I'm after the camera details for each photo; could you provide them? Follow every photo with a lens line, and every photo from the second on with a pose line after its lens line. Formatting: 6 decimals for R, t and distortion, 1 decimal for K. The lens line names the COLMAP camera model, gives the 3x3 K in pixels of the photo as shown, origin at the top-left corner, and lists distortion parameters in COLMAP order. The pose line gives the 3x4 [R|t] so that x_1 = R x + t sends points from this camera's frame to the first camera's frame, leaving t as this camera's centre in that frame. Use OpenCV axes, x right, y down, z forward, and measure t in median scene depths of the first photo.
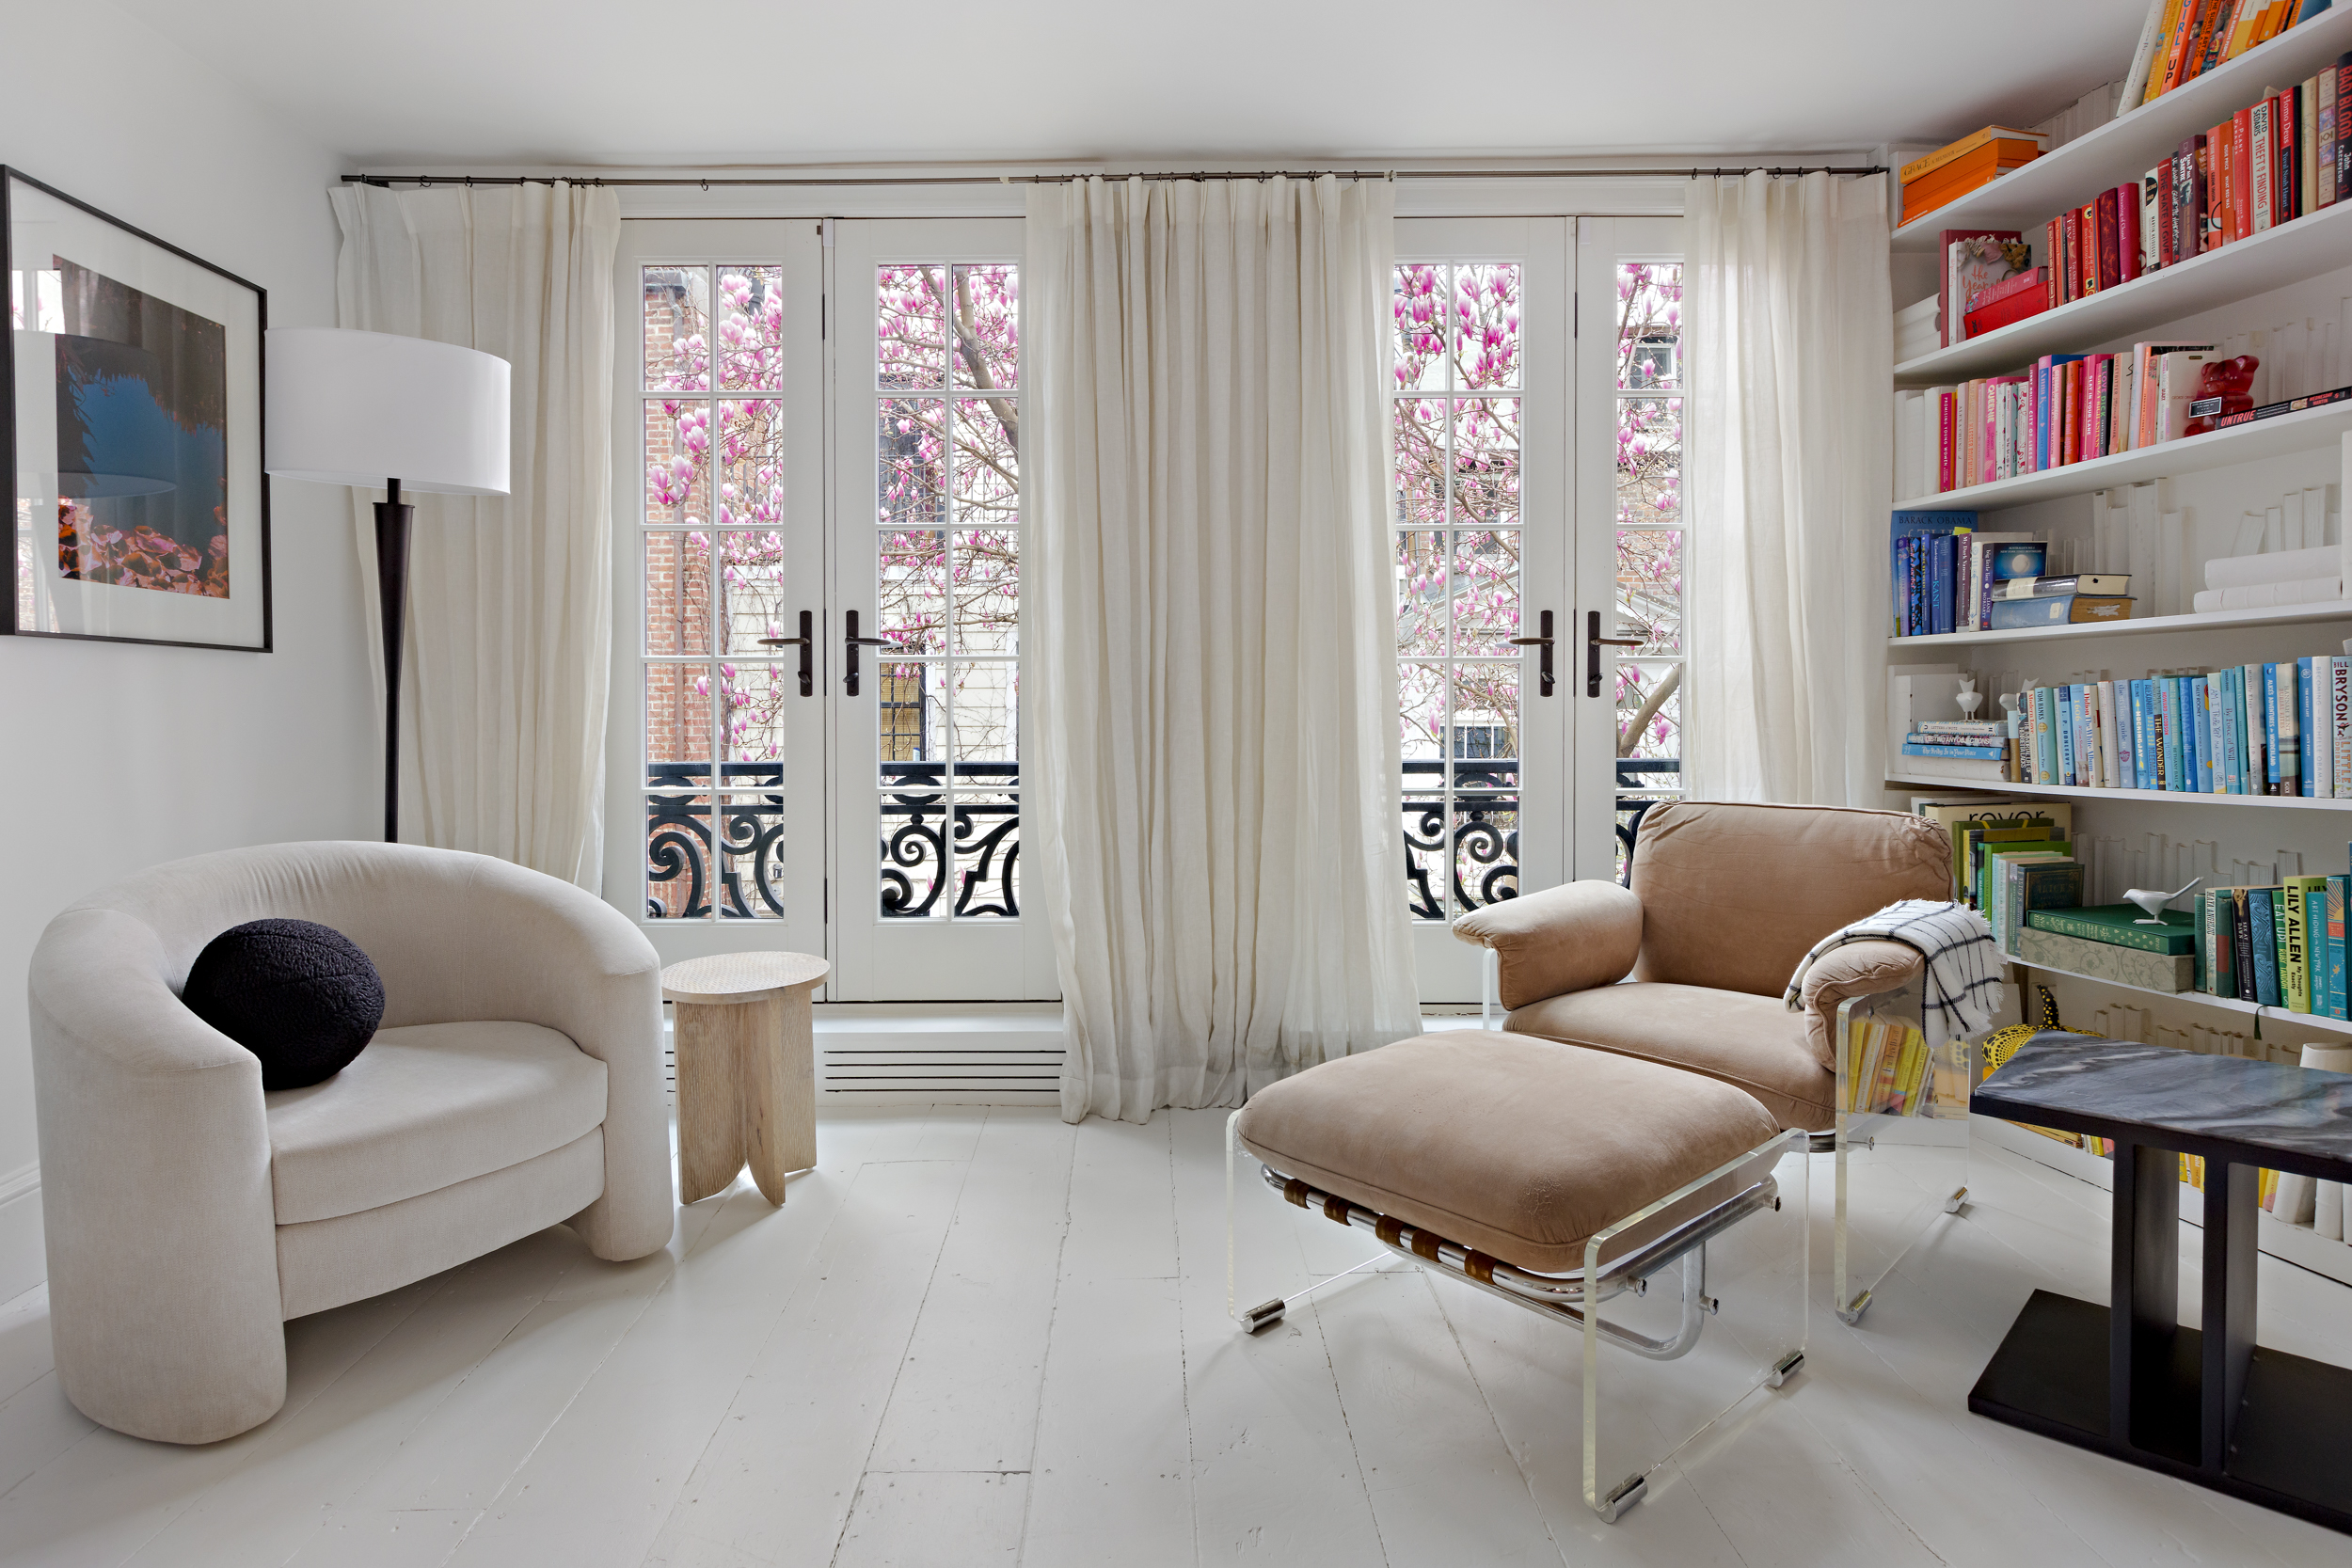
lens RADIAL K [[1319.8, 0, 1161.2], [0, 1319.8, 707.0], [0, 0, 1]] dist [-0.003688, -0.001846]
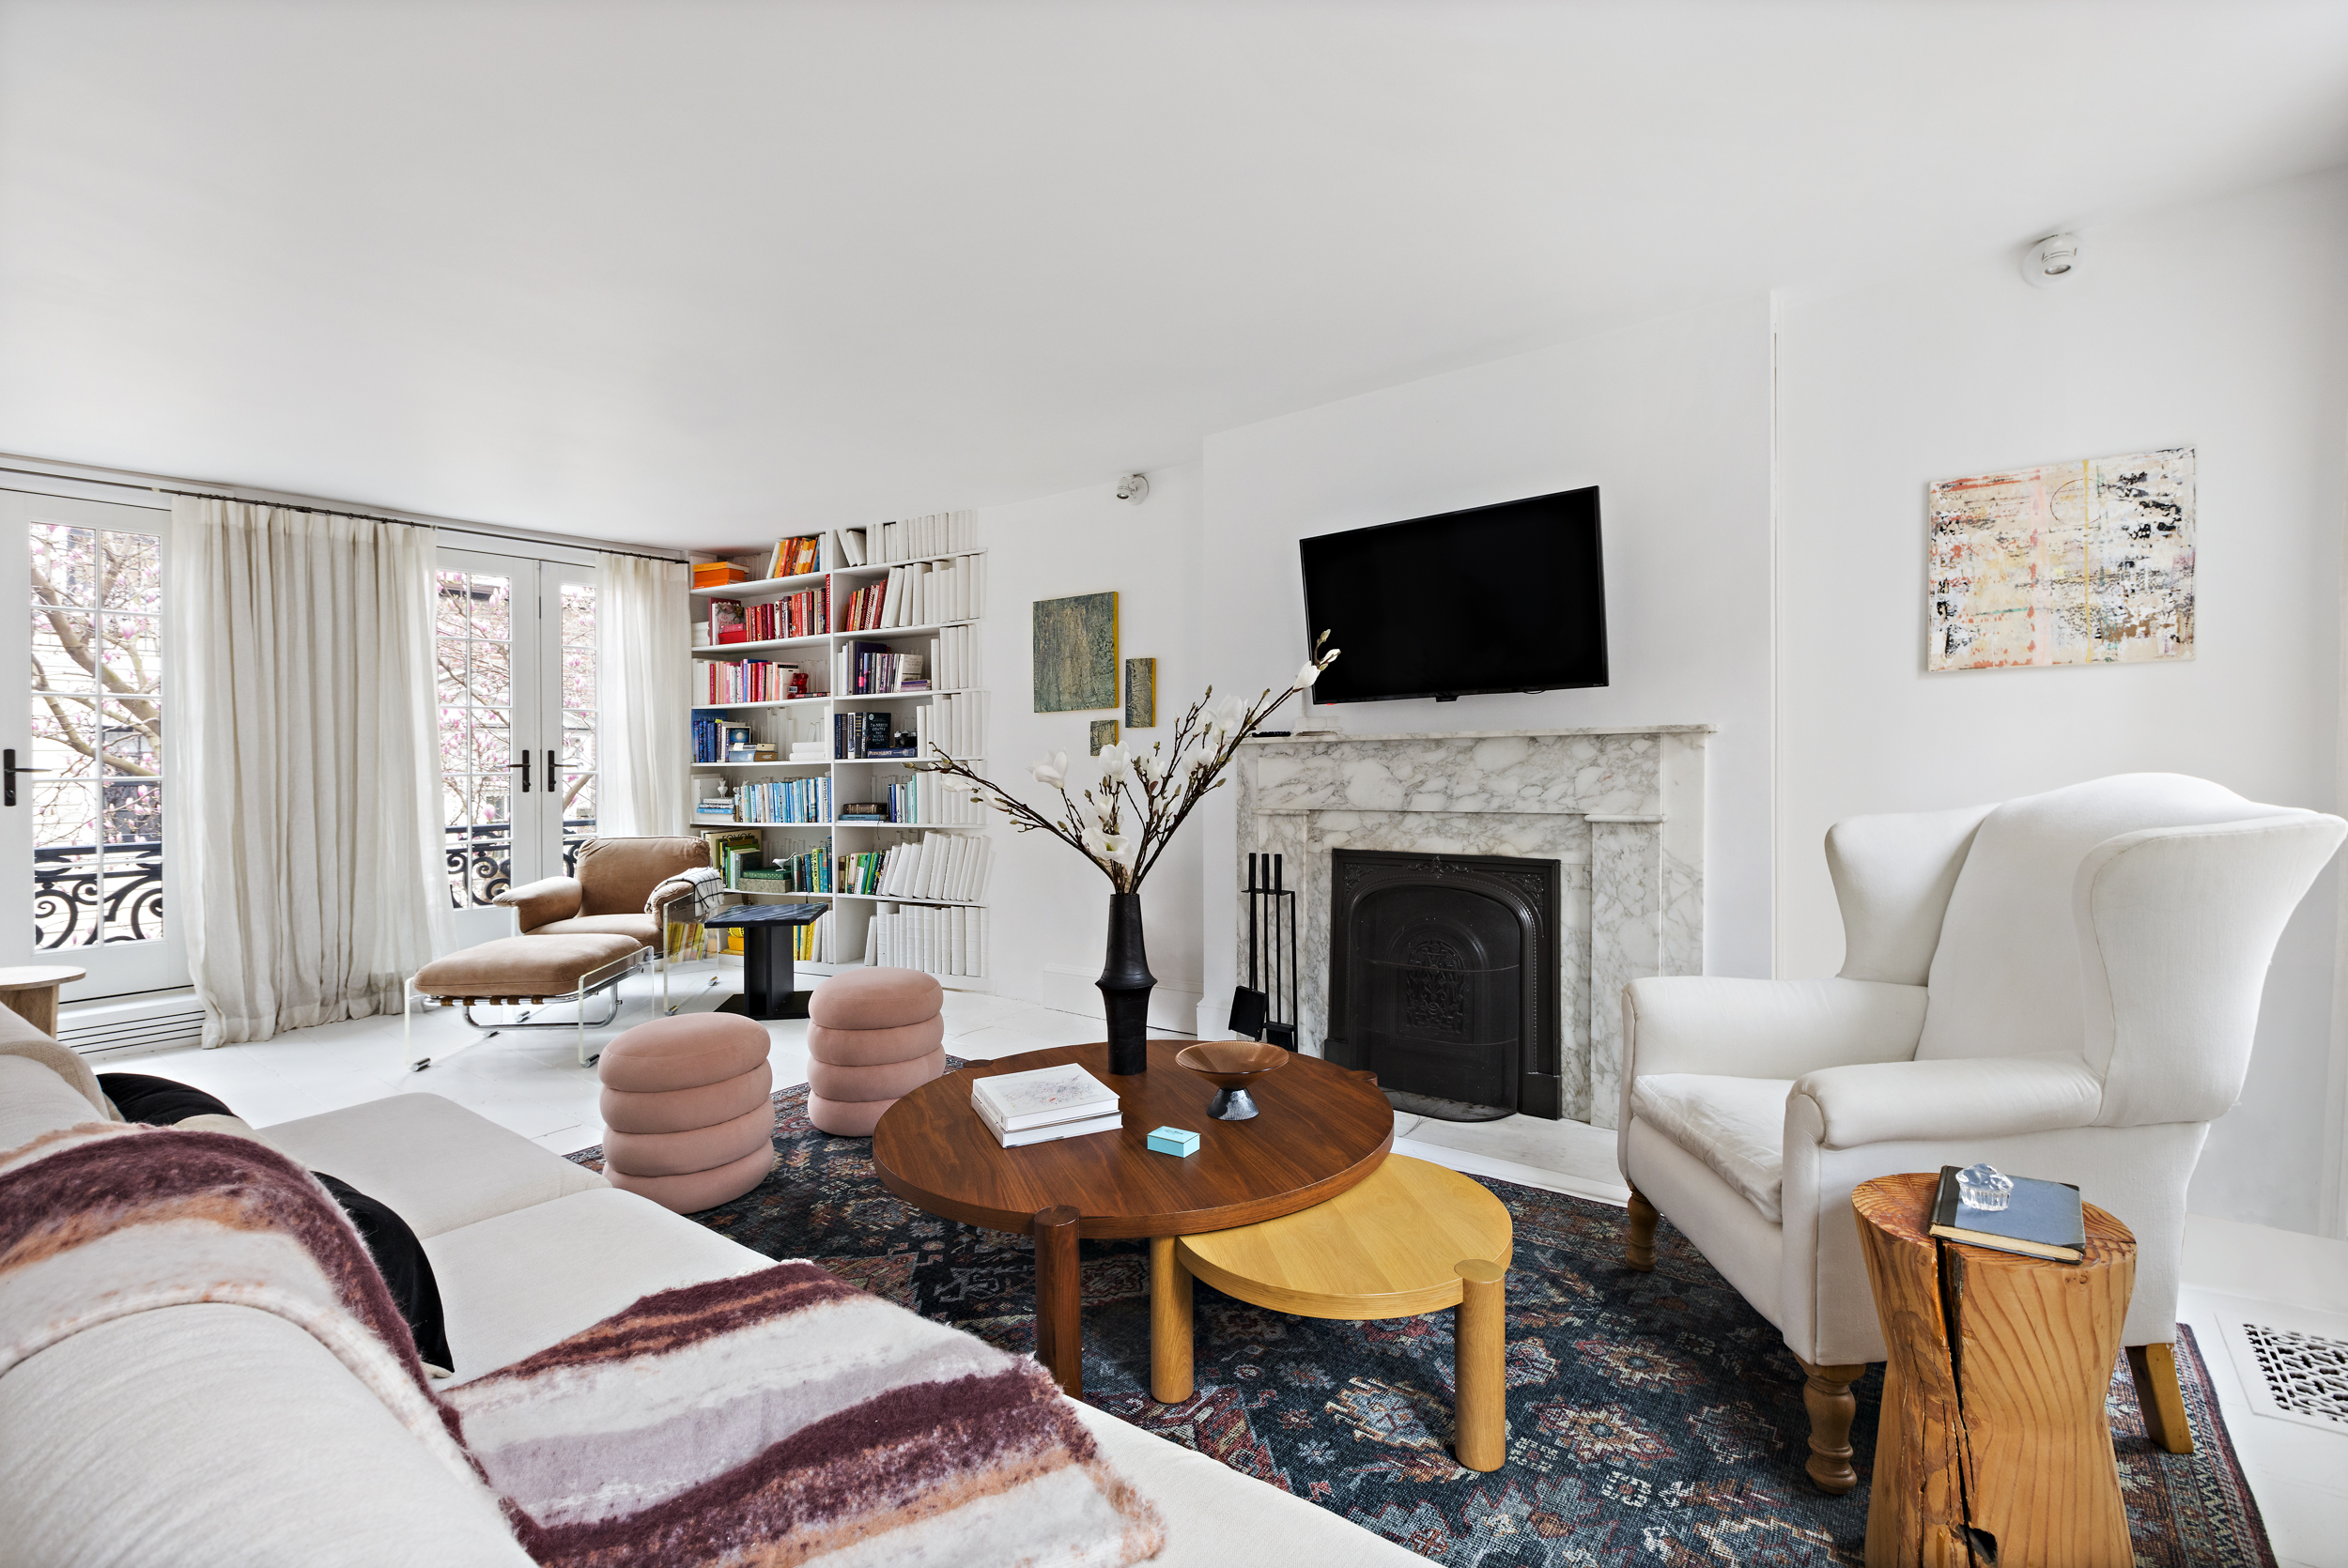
lens RADIAL K [[1082.8, 0, 1223.9], [0, 1082.8, 759.7], [0, 0, 1]] dist [-0.000619, -0.000662]
pose [[0.602137, -0.008081, 0.798352, -0.425572], [0.010521, 0.999942, 0.002186, -0.054425], [-0.798324, 0.007083, 0.602187, -0.940700]]
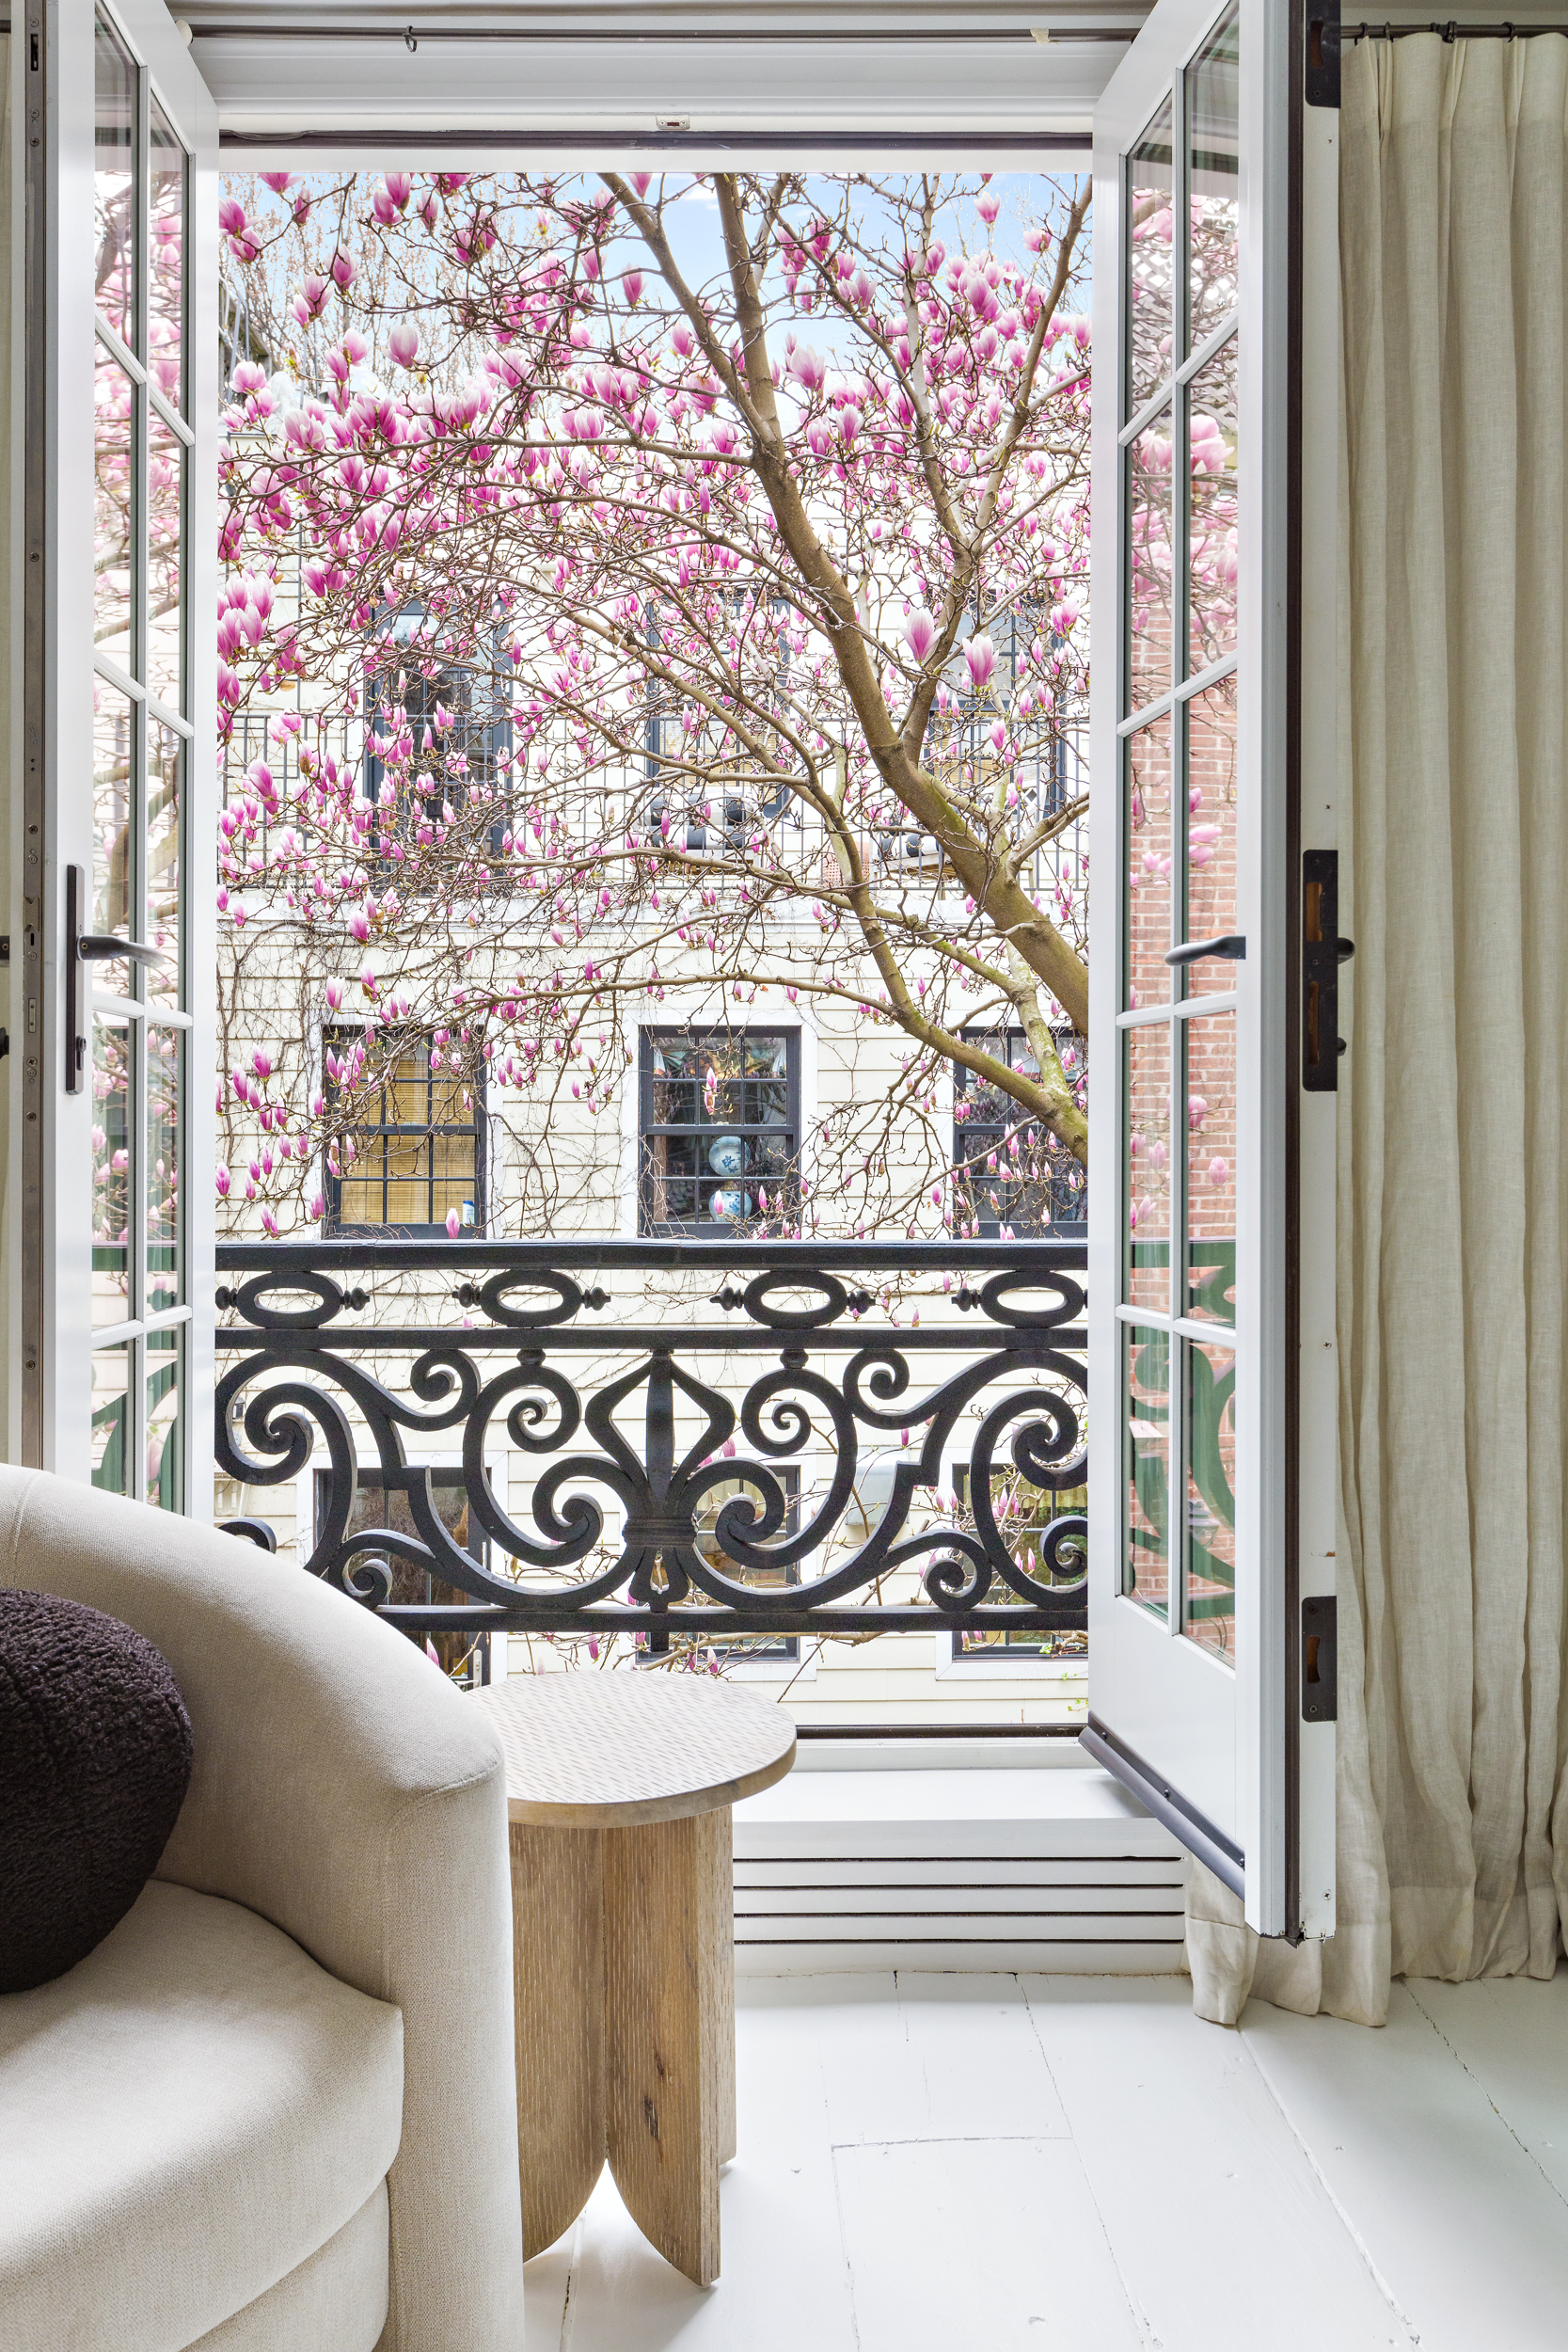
lens RADIAL K [[2011.3, 0, 775.4], [0, 2011.3, 1108.9], [0, 0, 1]] dist [-0.001429, -0.000656]
pose [[0.999812, 0.002170, 0.019251, -0.245309], [-0.001921, 0.999914, -0.012953, 0.001828], [-0.019278, 0.012914, 0.999731, 0.293752]]
